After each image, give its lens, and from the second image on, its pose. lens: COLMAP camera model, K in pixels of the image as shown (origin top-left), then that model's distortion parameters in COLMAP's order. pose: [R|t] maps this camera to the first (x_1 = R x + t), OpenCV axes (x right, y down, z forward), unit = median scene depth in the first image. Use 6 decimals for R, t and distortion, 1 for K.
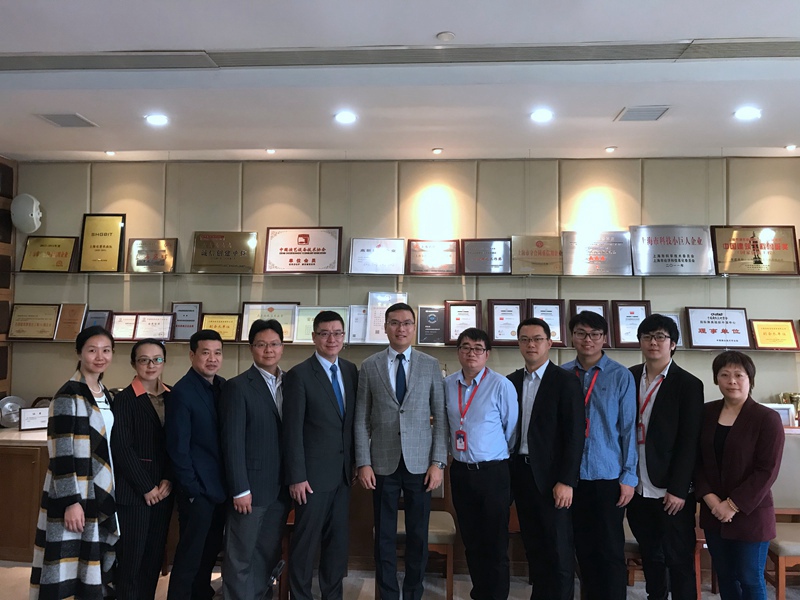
lens RADIAL K [[680.6, 0, 400.0], [0, 680.6, 300.0], [0, 0, 1]] dist [-0.001440, 0.000161]
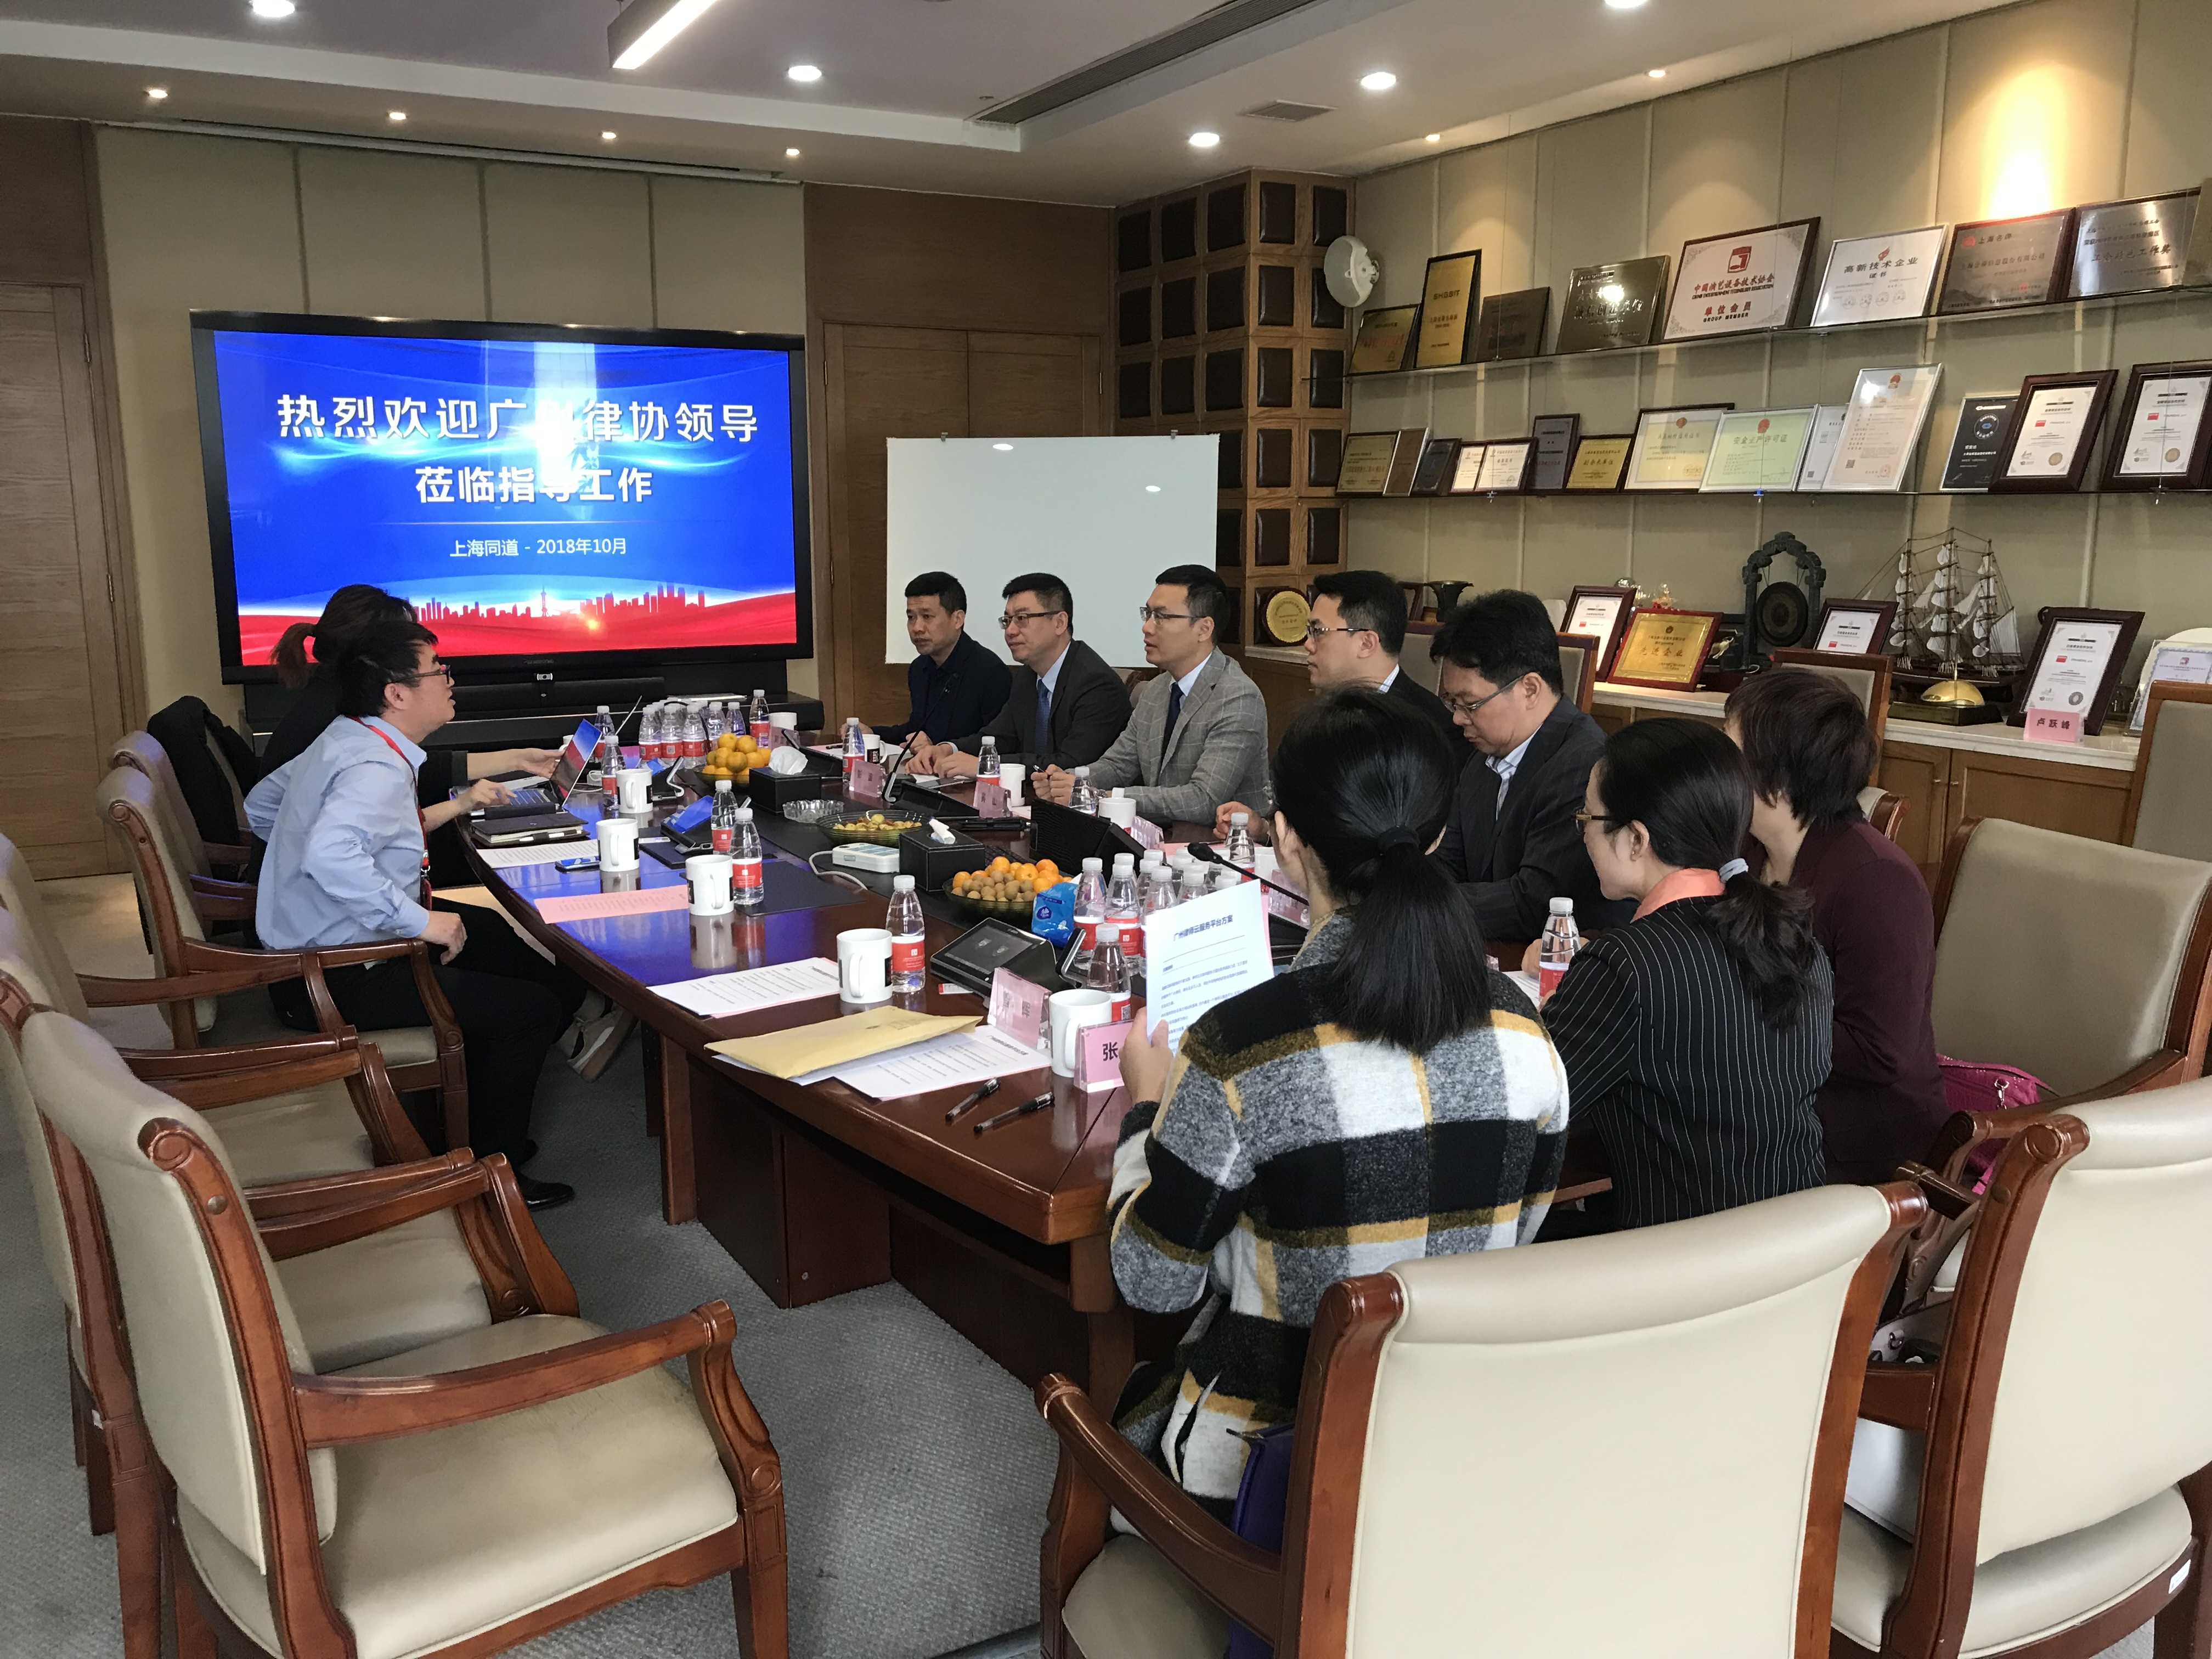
lens RADIAL K [[1882.0, 0, 1106.0], [0, 1882.0, 829.5], [0, 0, 1]] dist [-0.001440, 0.000161]
pose [[0.521905, 0.132729, -0.842614, 0.739600], [0.067805, 0.978239, 0.196090, 0.007353], [0.850304, -0.159474, 0.501548, -0.038871]]
